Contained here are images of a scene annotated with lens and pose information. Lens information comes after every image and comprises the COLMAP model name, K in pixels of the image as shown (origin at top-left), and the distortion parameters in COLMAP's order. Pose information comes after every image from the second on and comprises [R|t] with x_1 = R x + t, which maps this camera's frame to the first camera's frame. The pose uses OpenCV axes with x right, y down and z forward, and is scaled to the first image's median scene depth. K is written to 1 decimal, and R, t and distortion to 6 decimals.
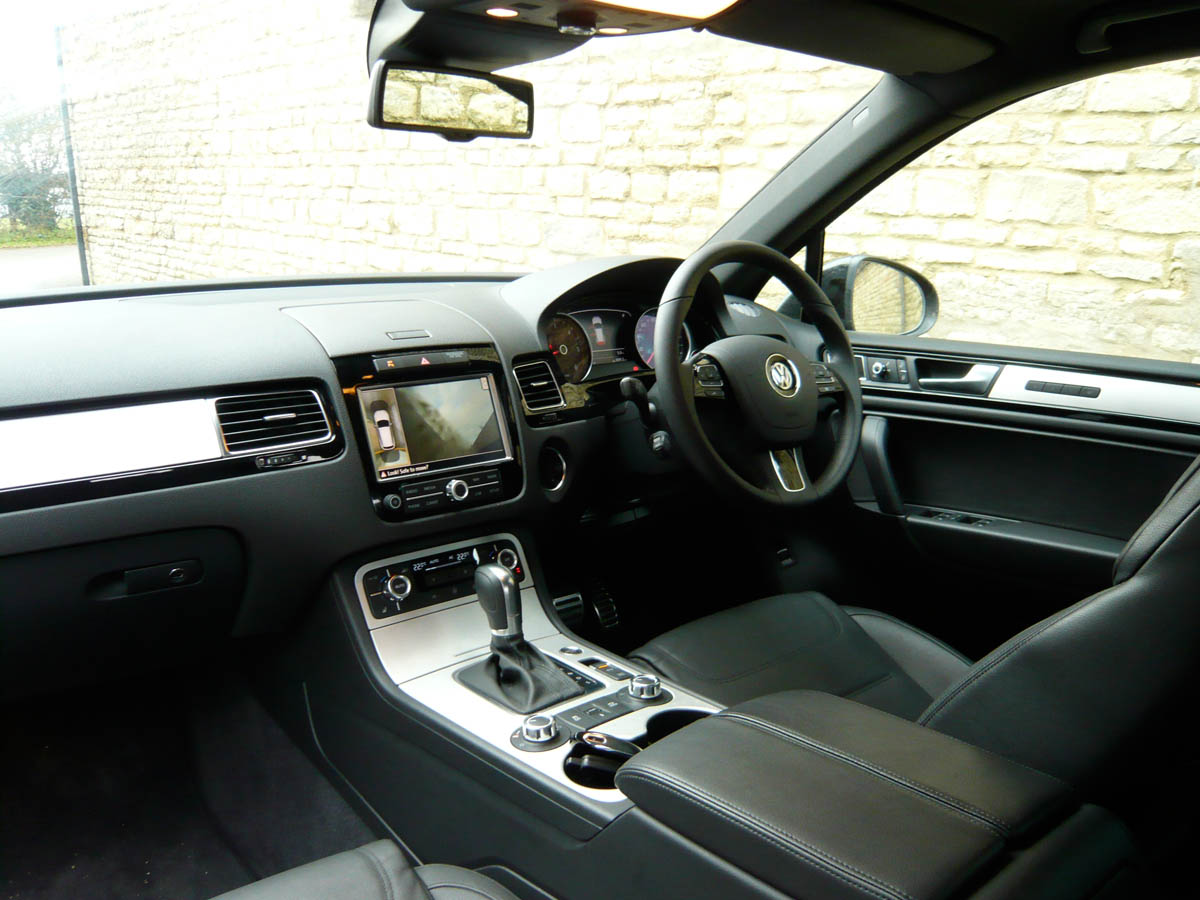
lens RADIAL K [[1017.6, 0, 571.7], [0, 1017.6, 466.2], [0, 0, 1]] dist [-0.095756, 0.029875]
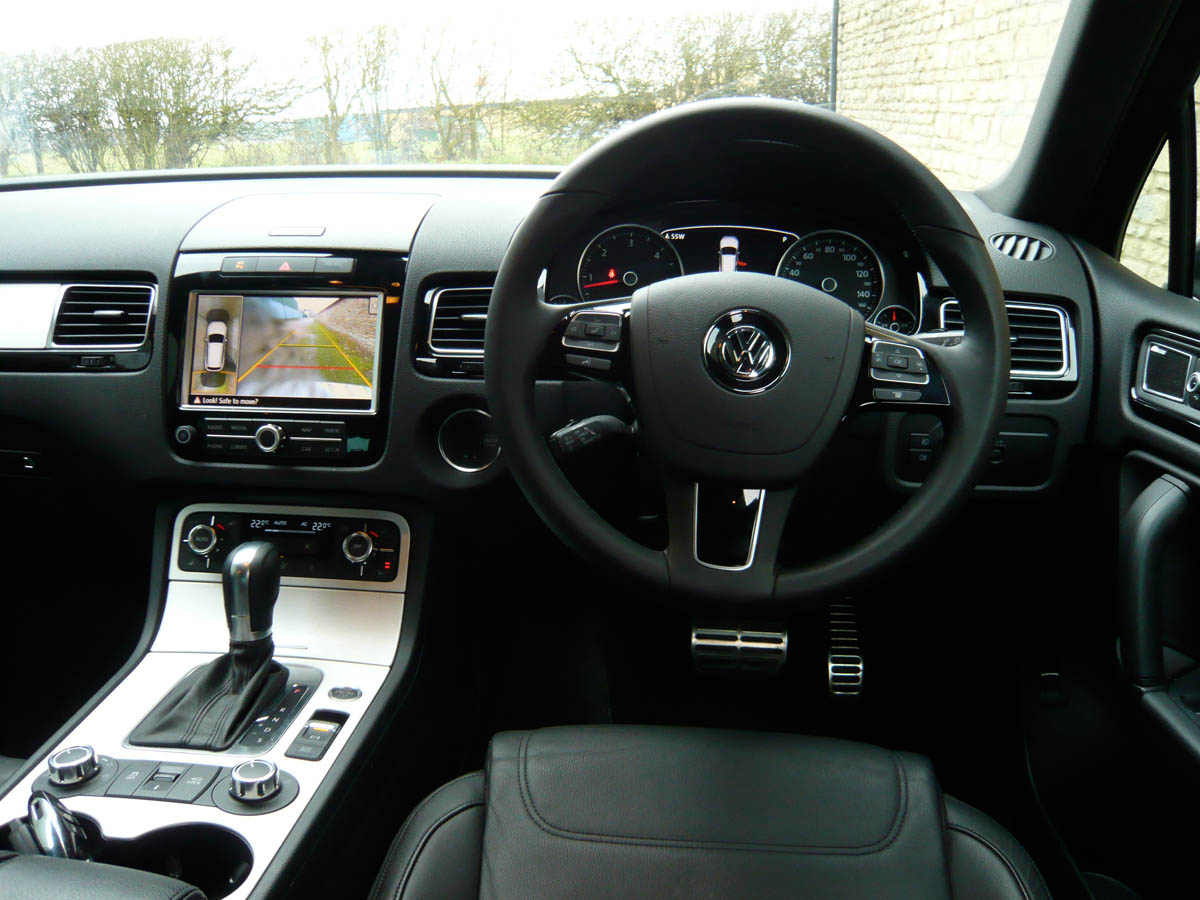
lens RADIAL K [[1003.0, 0, 575.6], [0, 1003.0, 456.2], [0, 0, 1]] dist [-0.089436, 0.024010]
pose [[0.705162, 0.207640, -0.677961, 0.528970], [-0.166851, 0.977903, 0.125959, -0.090536], [0.689135, 0.024297, 0.724226, 0.587466]]
